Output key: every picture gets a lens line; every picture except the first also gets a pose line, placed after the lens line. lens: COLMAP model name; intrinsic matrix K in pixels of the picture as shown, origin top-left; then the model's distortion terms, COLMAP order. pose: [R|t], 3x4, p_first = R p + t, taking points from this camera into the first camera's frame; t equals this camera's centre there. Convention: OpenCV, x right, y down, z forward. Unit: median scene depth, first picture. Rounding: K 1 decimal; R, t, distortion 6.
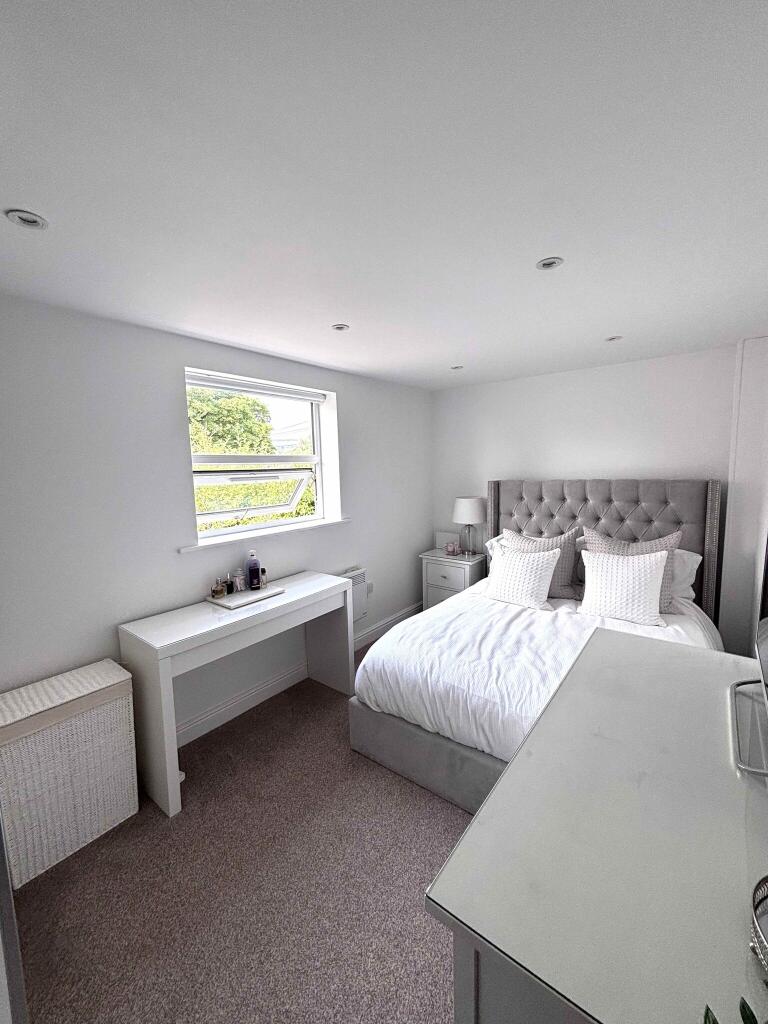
lens RADIAL K [[411.4, 0, 384.0], [0, 411.4, 512.0], [0, 0, 1]] dist [0.010005, 0.000020]
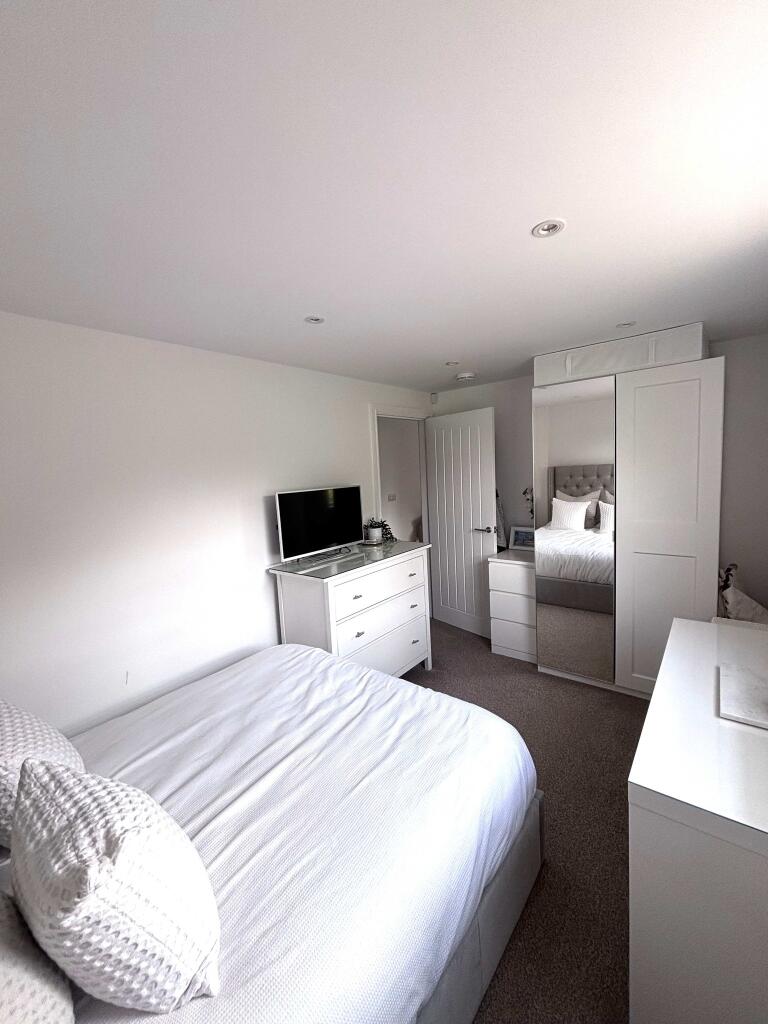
lens RADIAL K [[411.4, 0, 384.0], [0, 411.4, 512.0], [0, 0, 1]] dist [0.010005, 0.000020]
pose [[-0.996134, 0.077968, 0.040480, 0.131419], [0.084991, 0.971905, 0.219493, -0.204321], [-0.022229, 0.222085, -0.974774, 1.667719]]
